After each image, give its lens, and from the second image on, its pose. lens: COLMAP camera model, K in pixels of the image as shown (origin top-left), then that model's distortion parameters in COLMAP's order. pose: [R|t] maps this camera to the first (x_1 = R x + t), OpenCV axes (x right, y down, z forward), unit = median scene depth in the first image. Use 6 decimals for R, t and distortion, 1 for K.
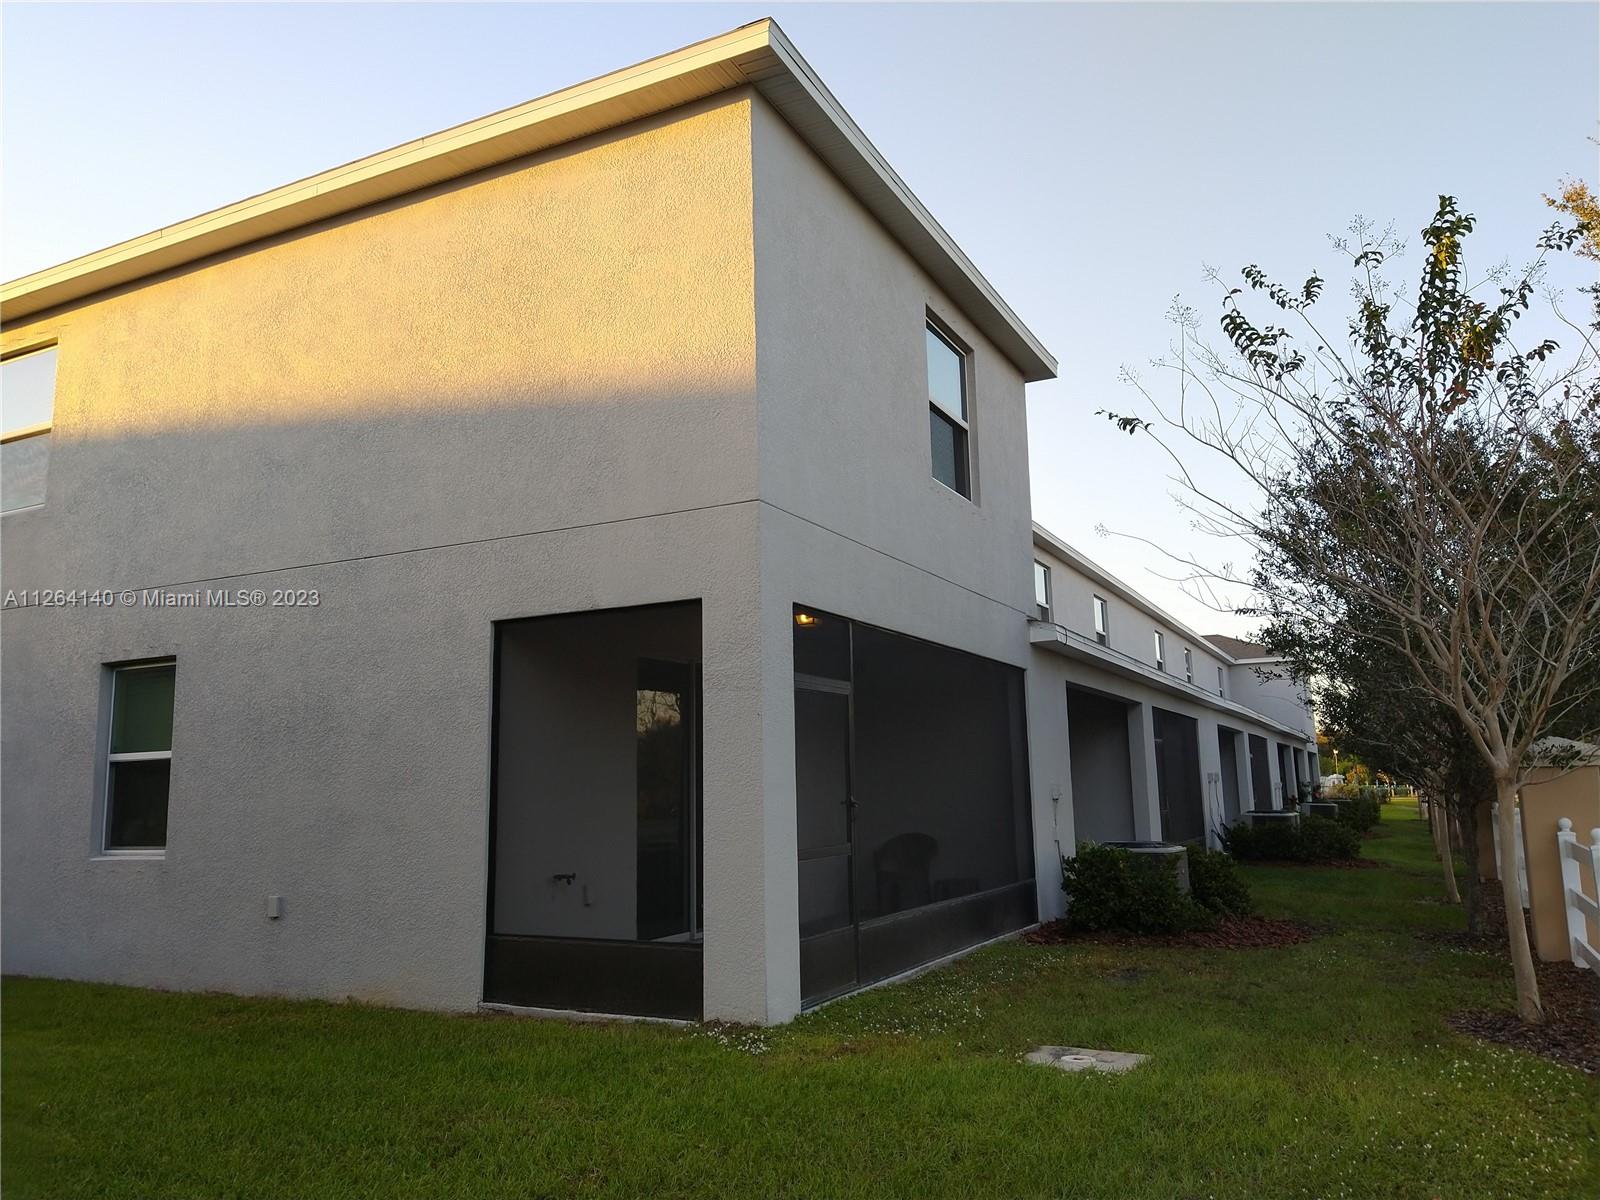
lens RADIAL K [[1177.2, 0, 805.0], [0, 1177.2, 600.2], [0, 0, 1]] dist [-0.045043, 0.000994]
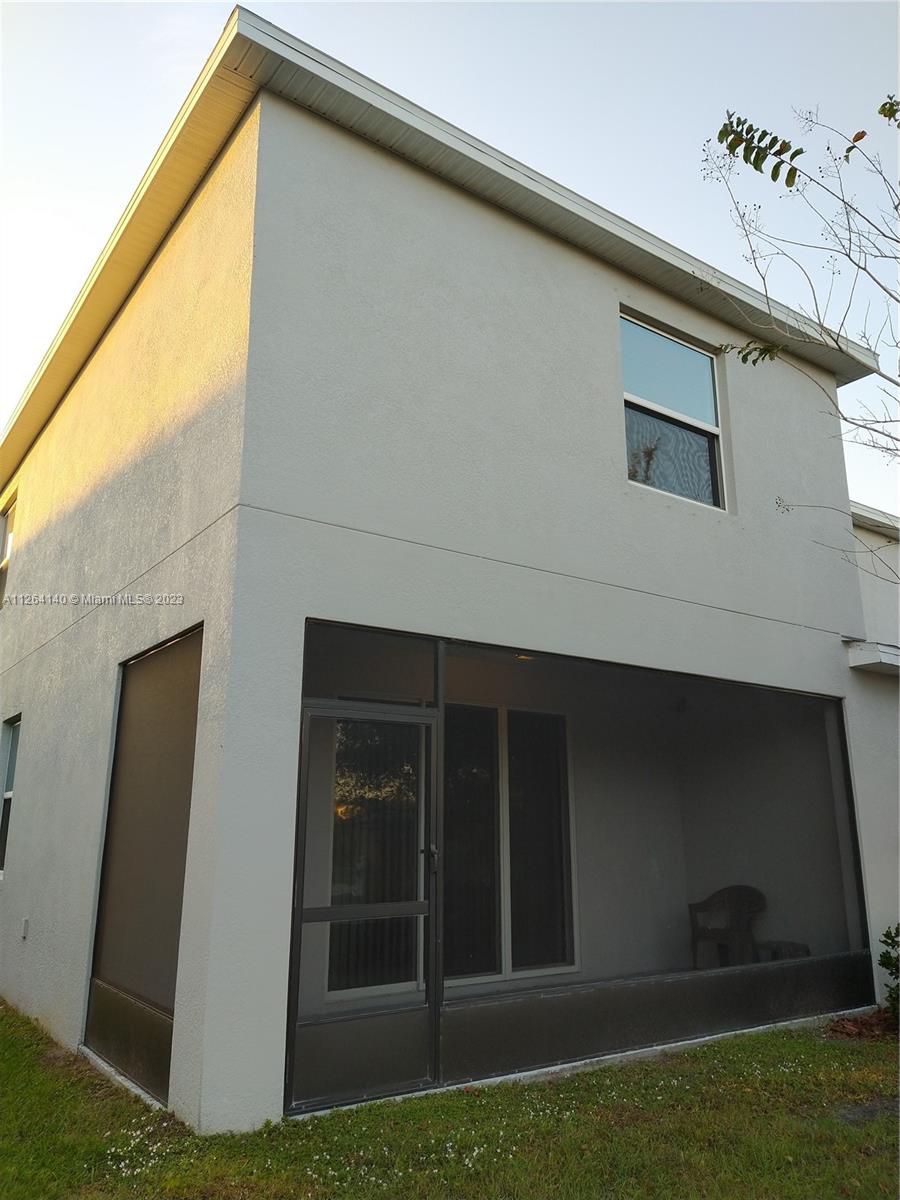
lens RADIAL K [[882.9, 0, 446.1], [0, 882.9, 599.8], [0, 0, 1]] dist [-0.045043, 0.000994]
pose [[0.880756, -0.098395, -0.463235, 0.267861], [0.054462, 0.992732, -0.107315, 0.045480], [0.470428, 0.069290, 0.879714, 0.331495]]
